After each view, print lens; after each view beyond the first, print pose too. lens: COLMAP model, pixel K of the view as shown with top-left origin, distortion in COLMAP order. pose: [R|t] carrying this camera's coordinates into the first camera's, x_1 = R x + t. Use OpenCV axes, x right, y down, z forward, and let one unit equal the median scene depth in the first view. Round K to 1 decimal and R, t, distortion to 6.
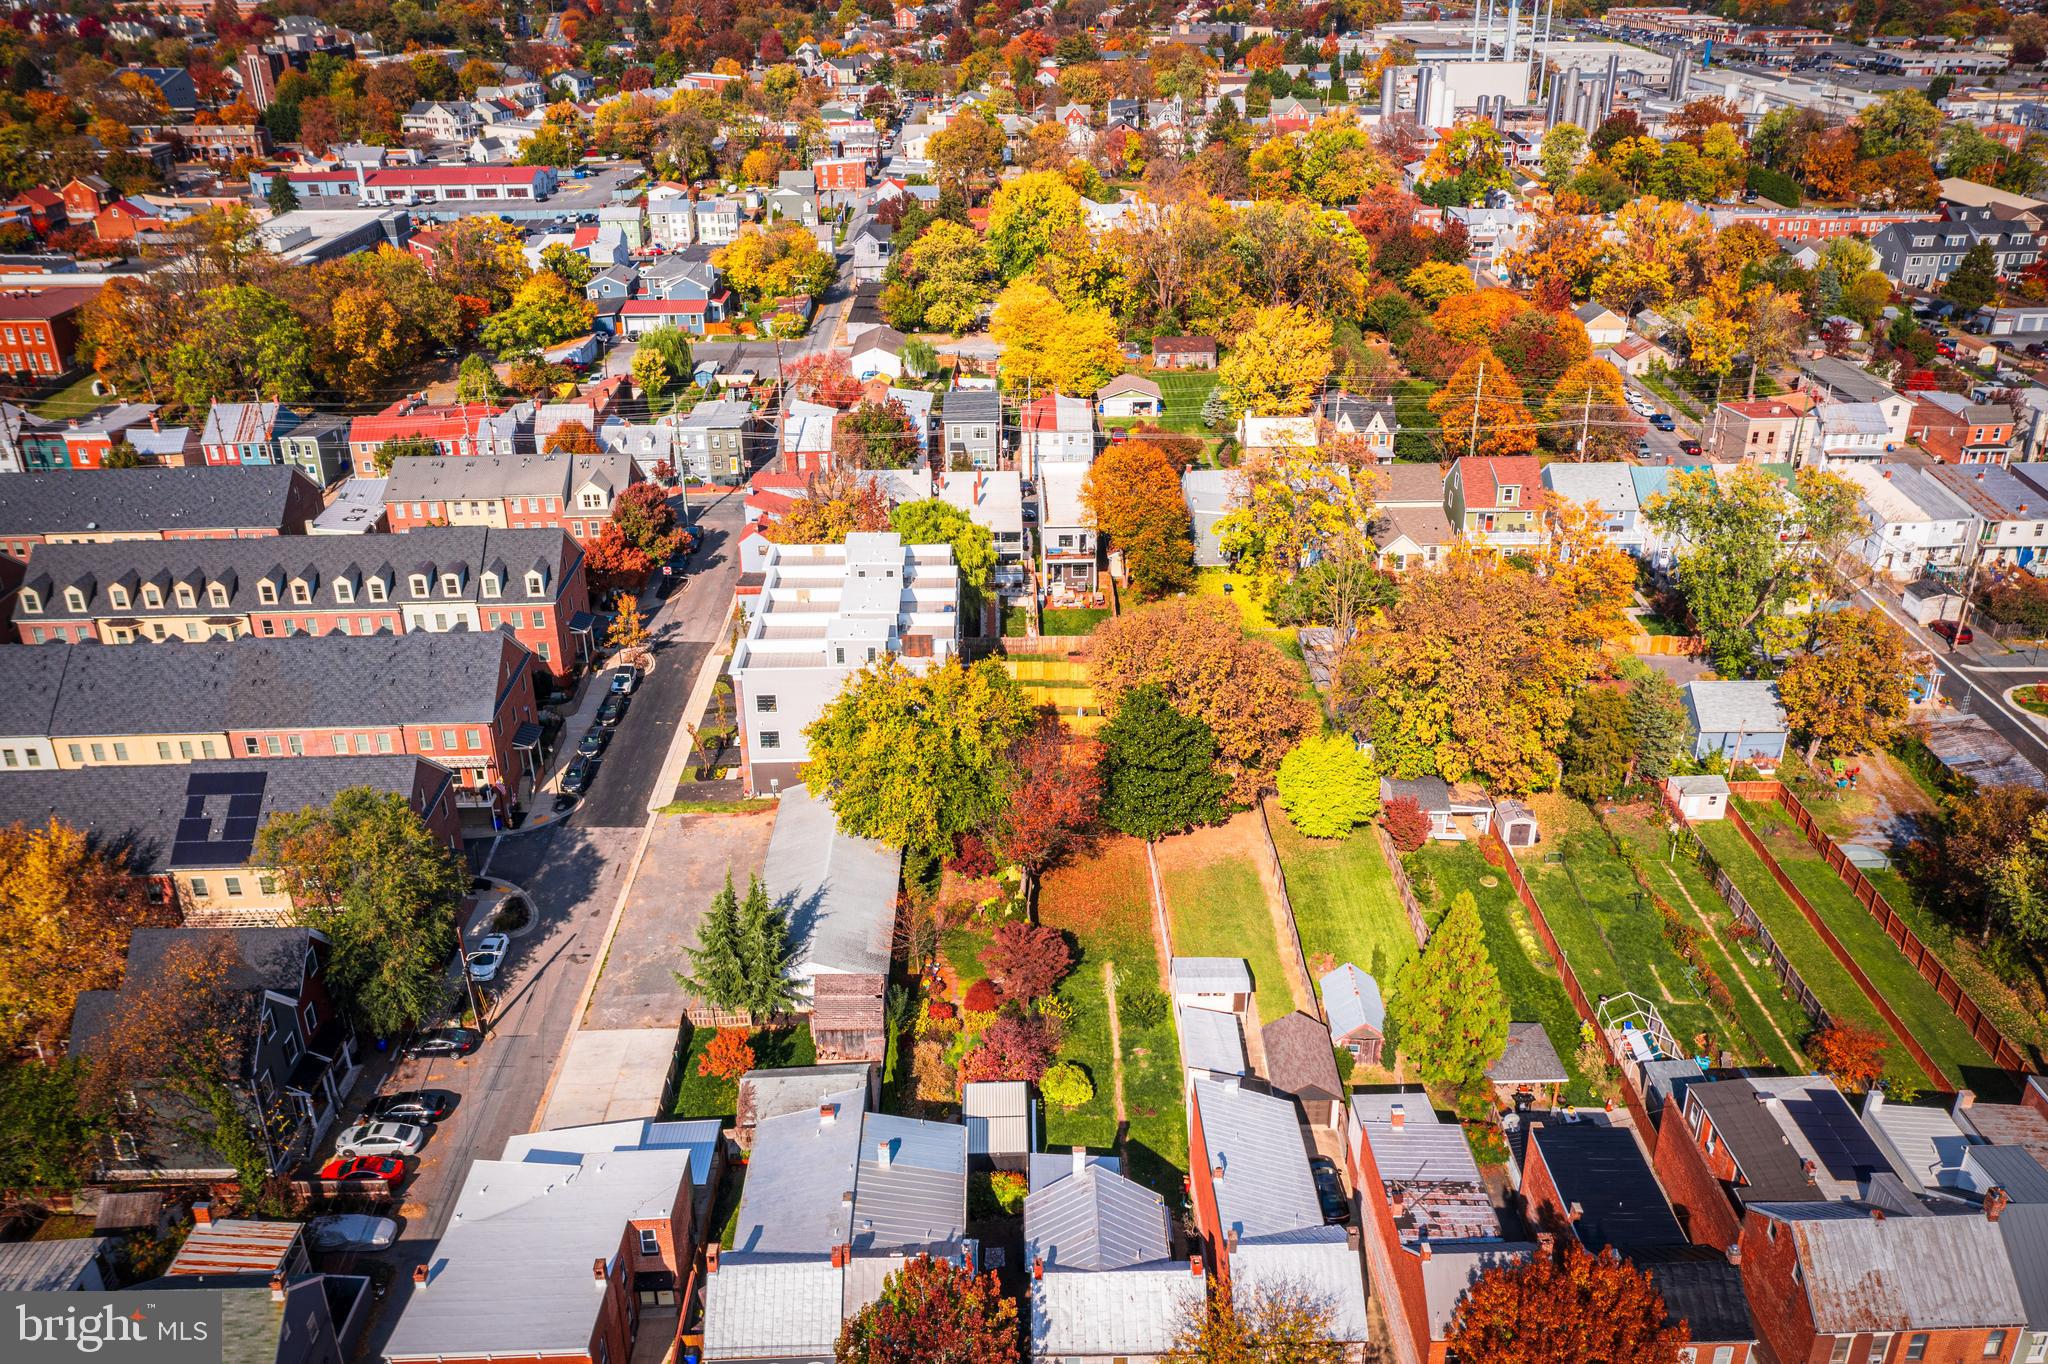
lens RADIAL K [[1645.9, 0, 1024.0], [0, 1645.9, 682.0], [0, 0, 1]] dist [0.001937, 0.000275]
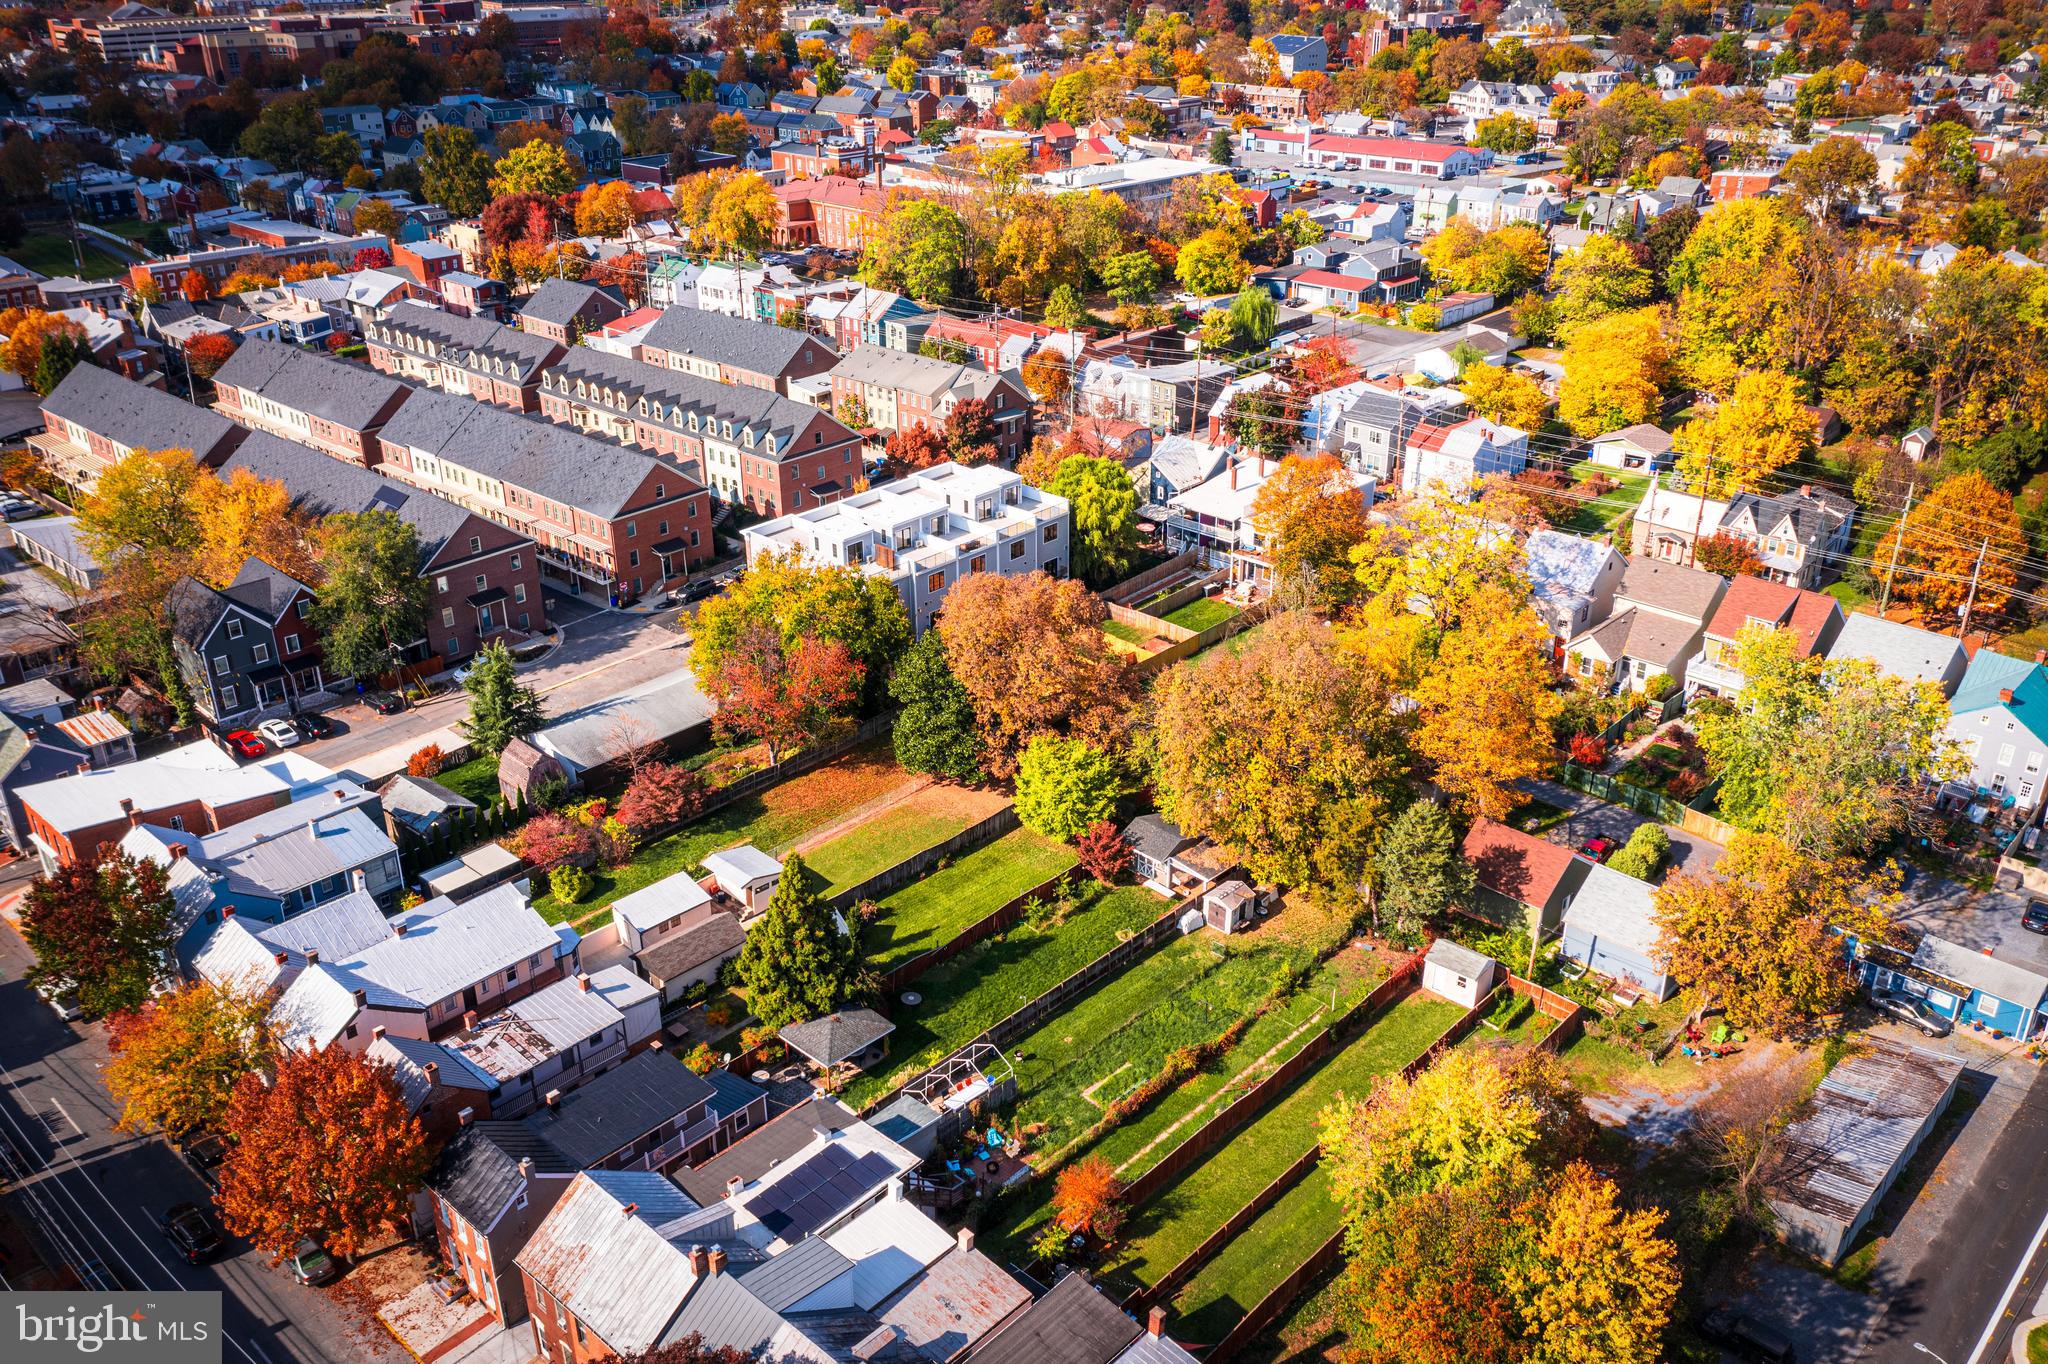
lens RADIAL K [[1645.9, 0, 1024.0], [0, 1645.9, 682.0], [0, 0, 1]] dist [0.001937, 0.000275]
pose [[0.713387, 0.304352, -0.631228, 0.439568], [-0.299841, 0.946713, 0.117598, -0.060711], [0.633383, 0.105375, 0.766630, 0.125298]]
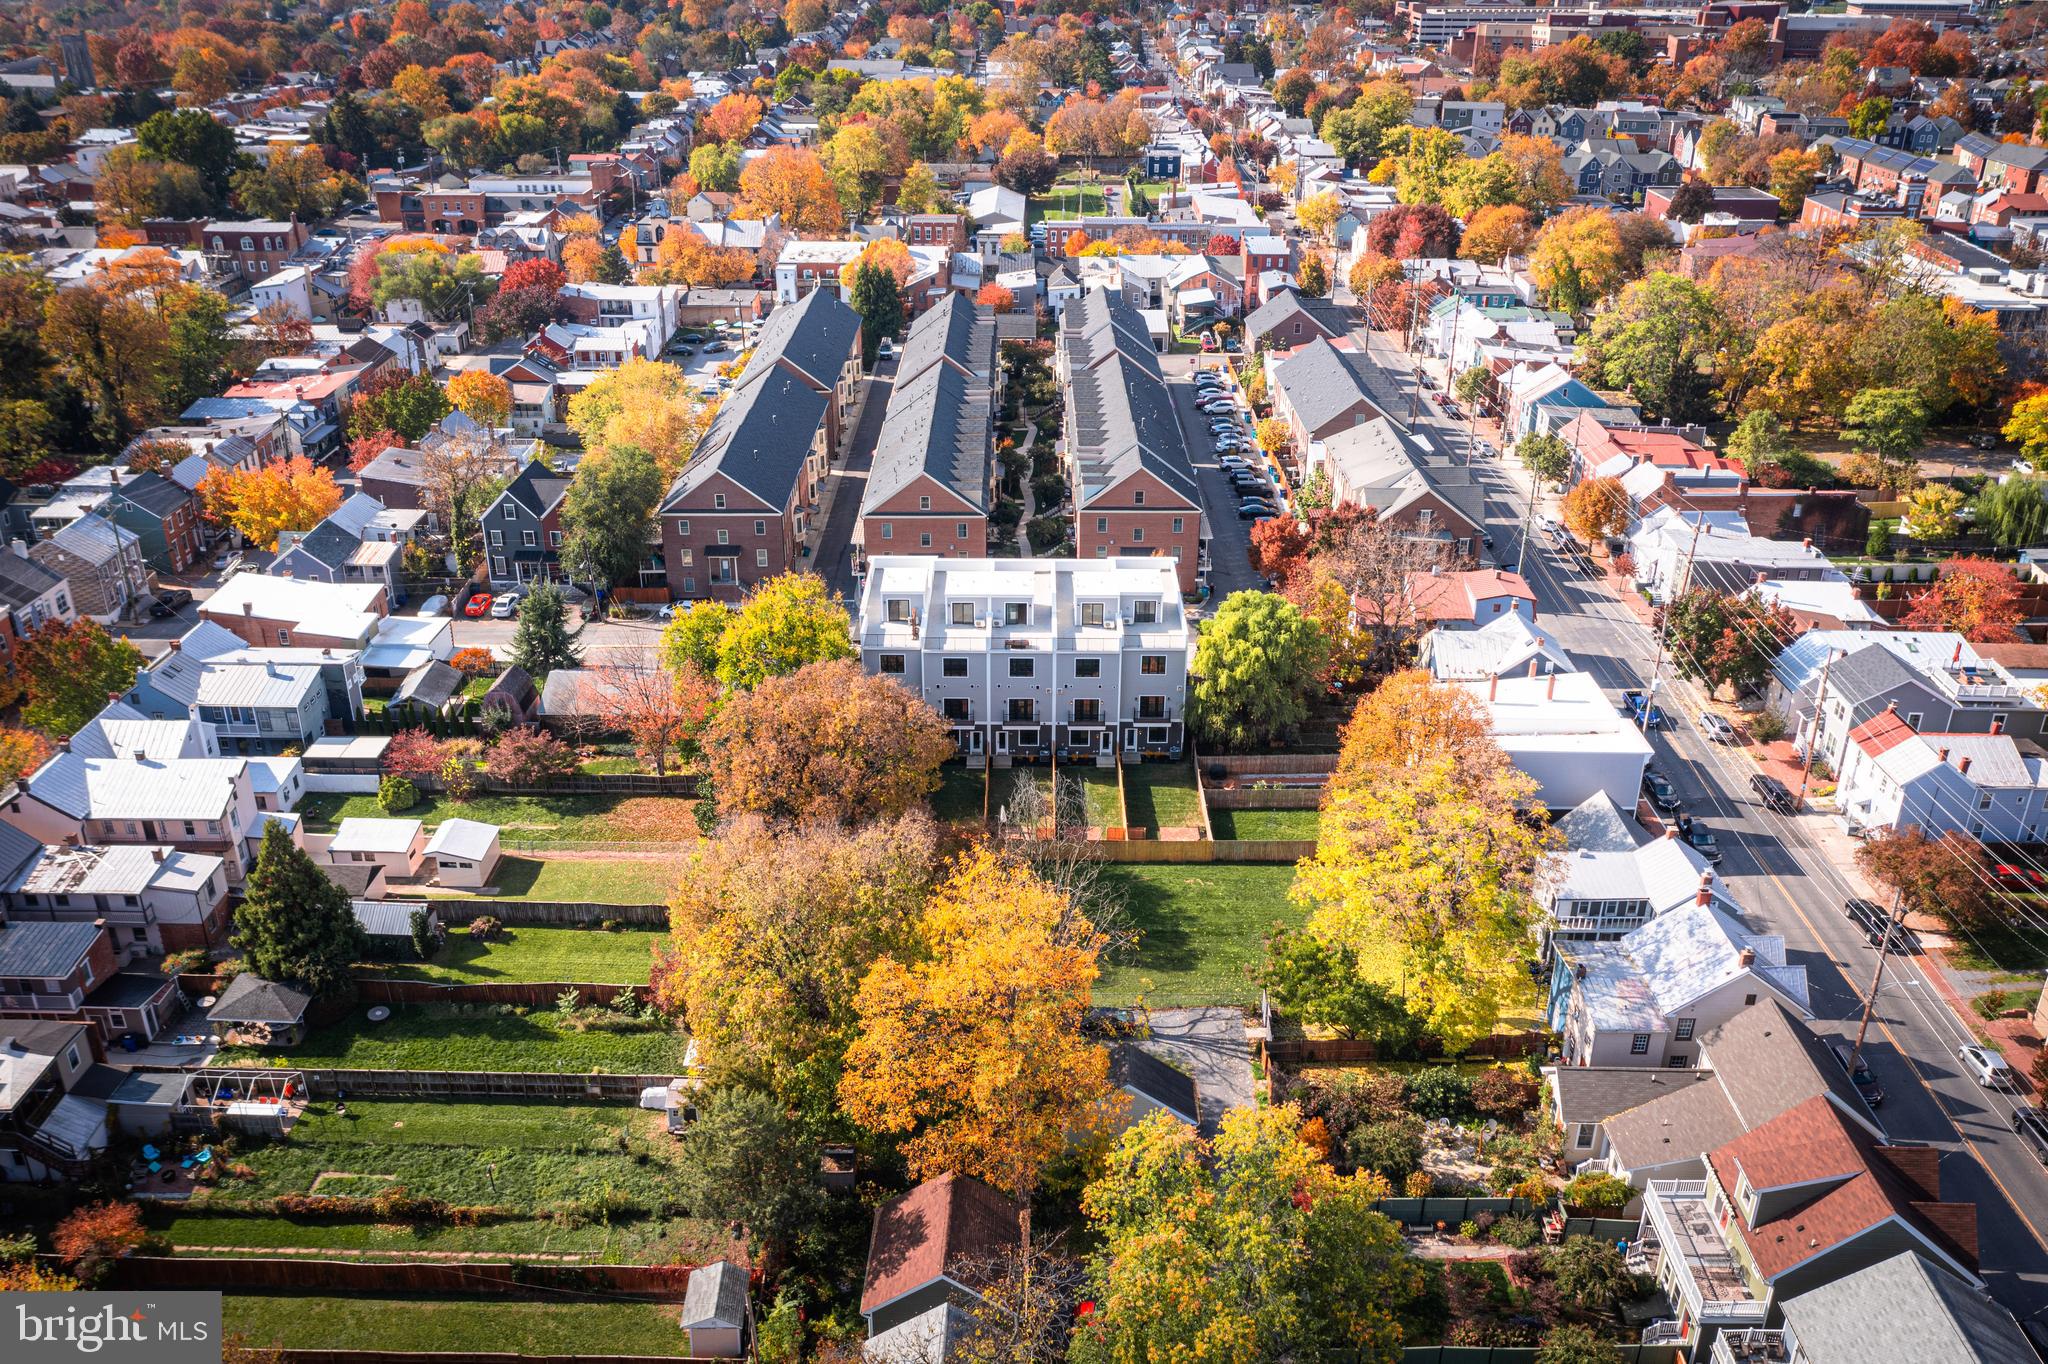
lens RADIAL K [[1645.9, 0, 1024.0], [0, 1645.9, 682.0], [0, 0, 1]] dist [0.001937, 0.000275]
pose [[-0.038713, 0.438617, -0.897840, 0.523506], [-0.430508, 0.803527, 0.411105, -0.265859], [0.901756, 0.402443, 0.157721, 0.543027]]
